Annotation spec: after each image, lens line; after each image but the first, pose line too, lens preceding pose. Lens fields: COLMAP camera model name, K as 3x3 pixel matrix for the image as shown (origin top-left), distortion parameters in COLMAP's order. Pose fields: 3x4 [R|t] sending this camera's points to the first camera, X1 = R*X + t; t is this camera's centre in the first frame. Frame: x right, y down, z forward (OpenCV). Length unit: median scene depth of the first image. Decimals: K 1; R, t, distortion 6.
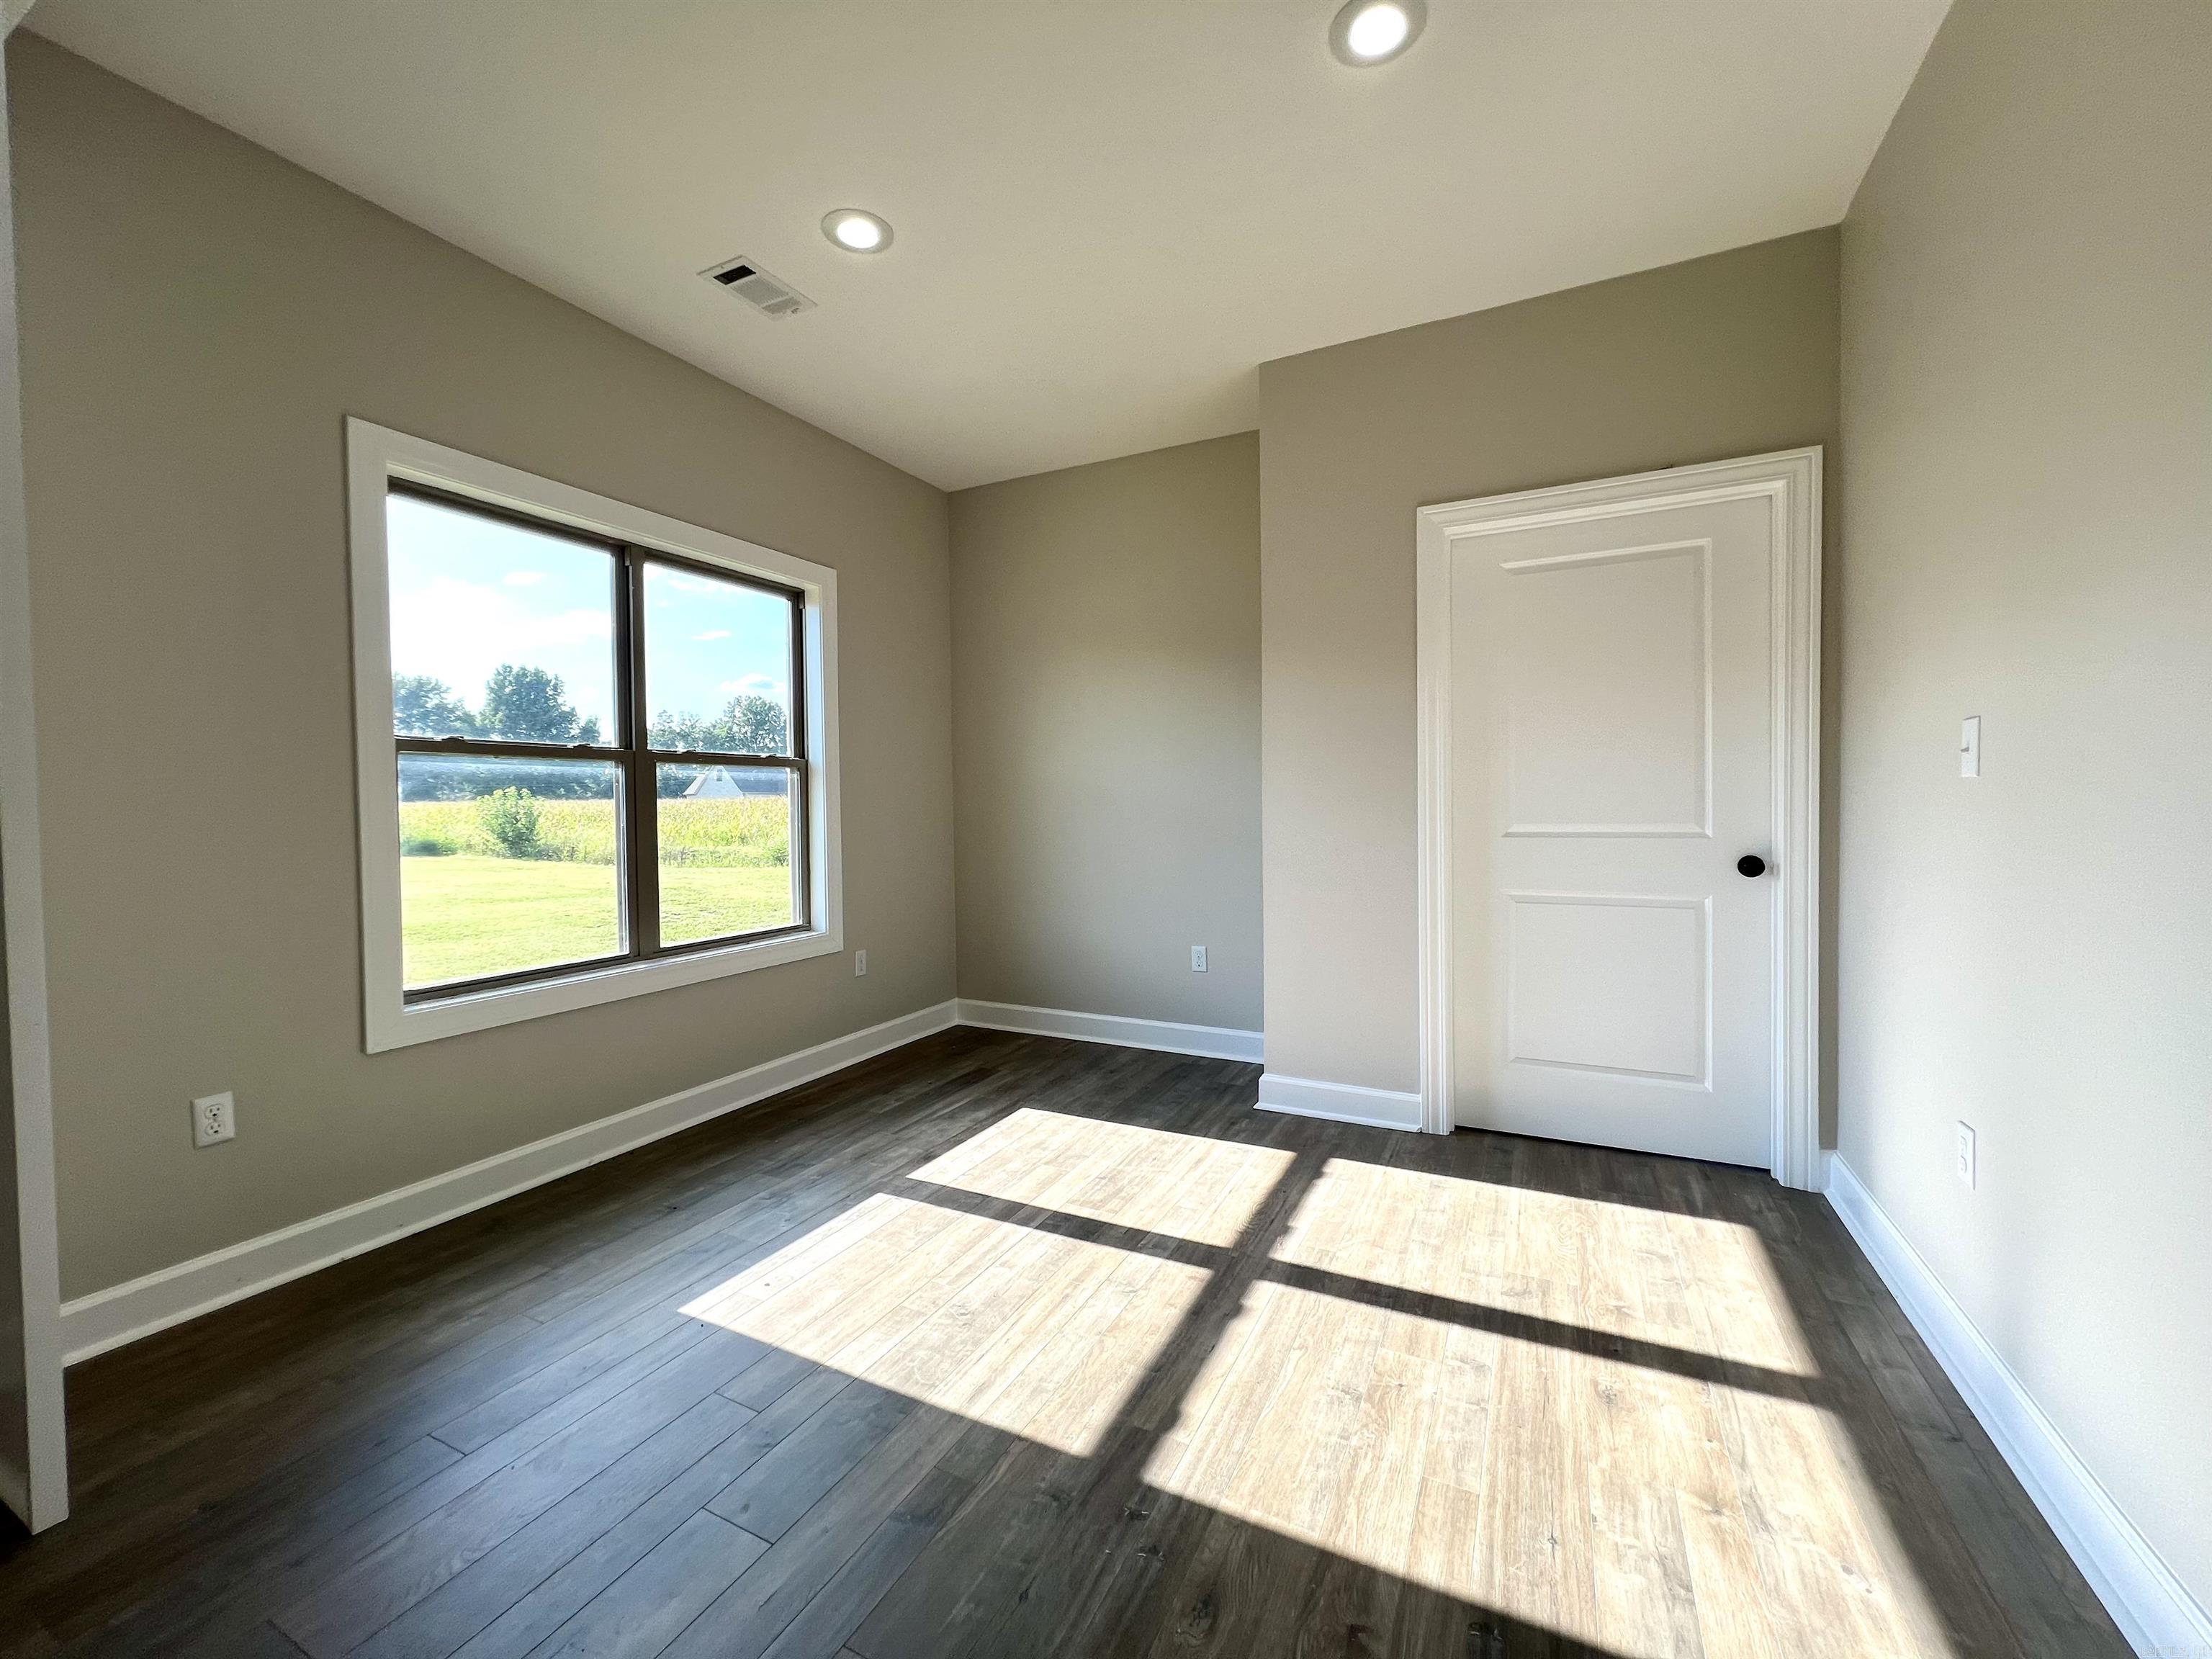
lens RADIAL K [[885.4, 0, 1098.2], [0, 885.4, 821.9], [0, 0, 1]] dist [-0.001431, 0.000524]
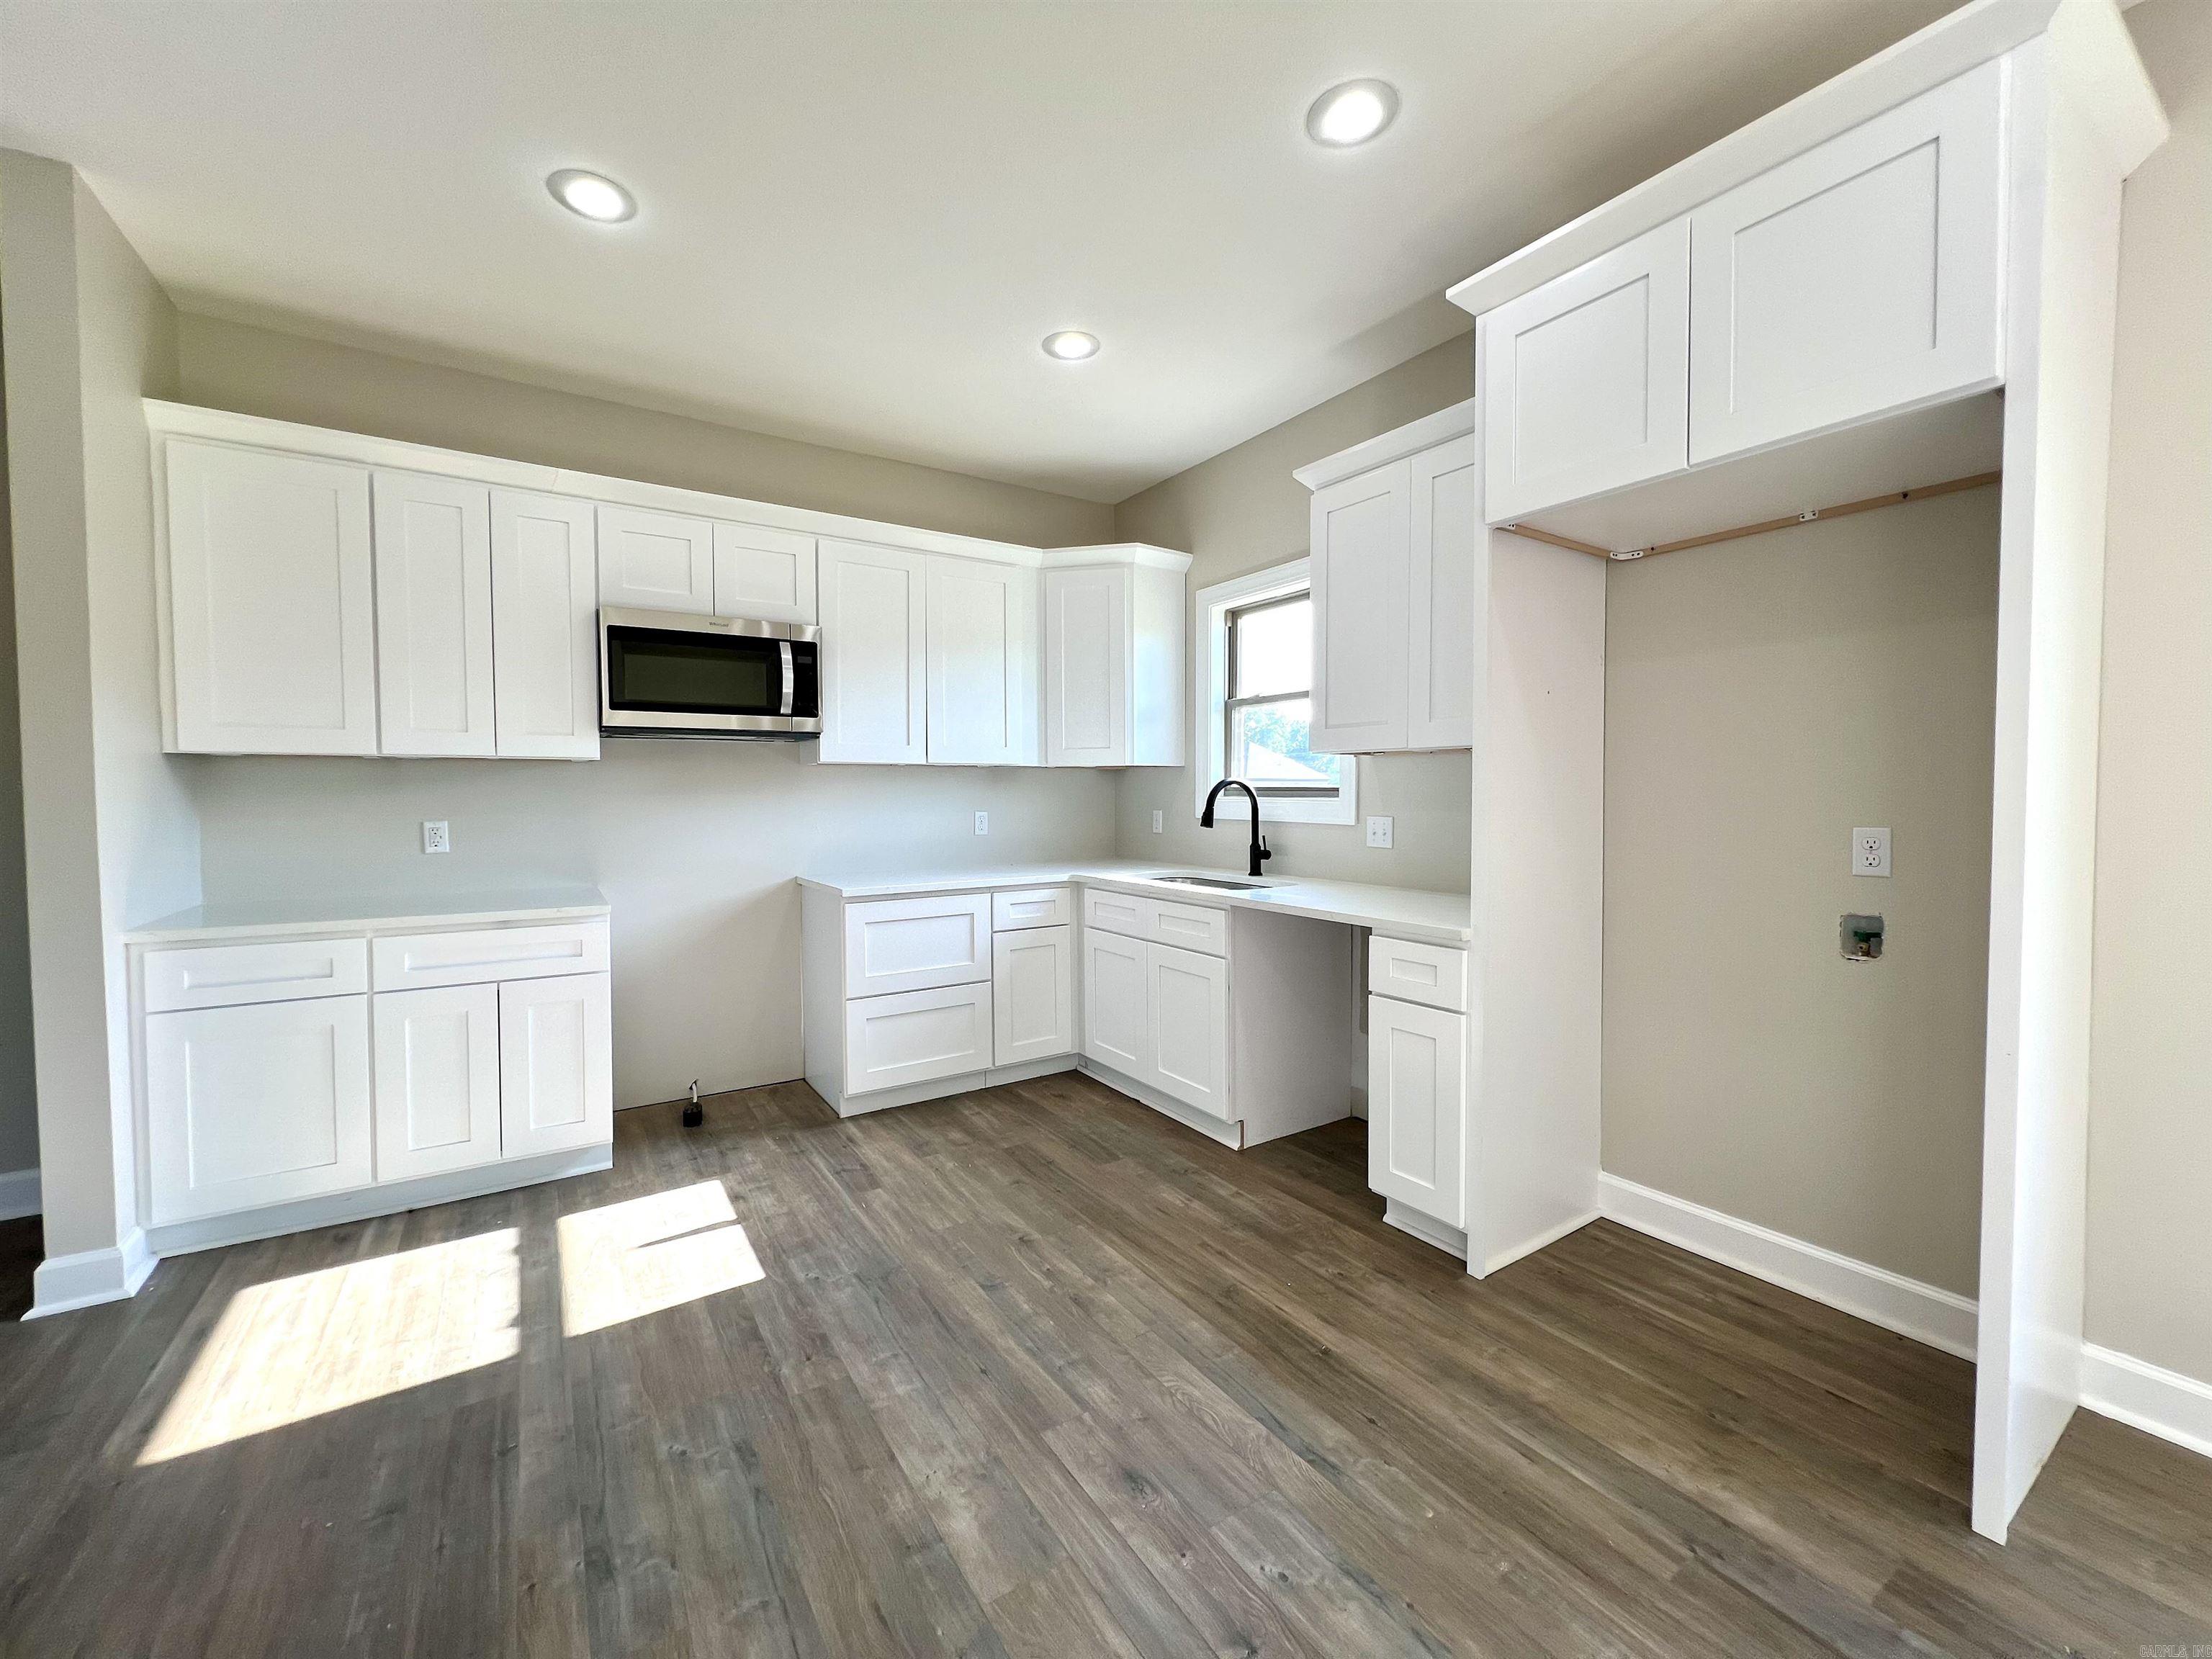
lens RADIAL K [[885.4, 0, 1098.2], [0, 885.4, 821.9], [0, 0, 1]] dist [-0.001431, 0.000524]
pose [[-0.501127, 0.044599, -0.864224, 0.086474], [-0.010452, 0.998286, 0.057578, -0.038431], [0.865311, 0.037887, -0.499802, 0.266749]]
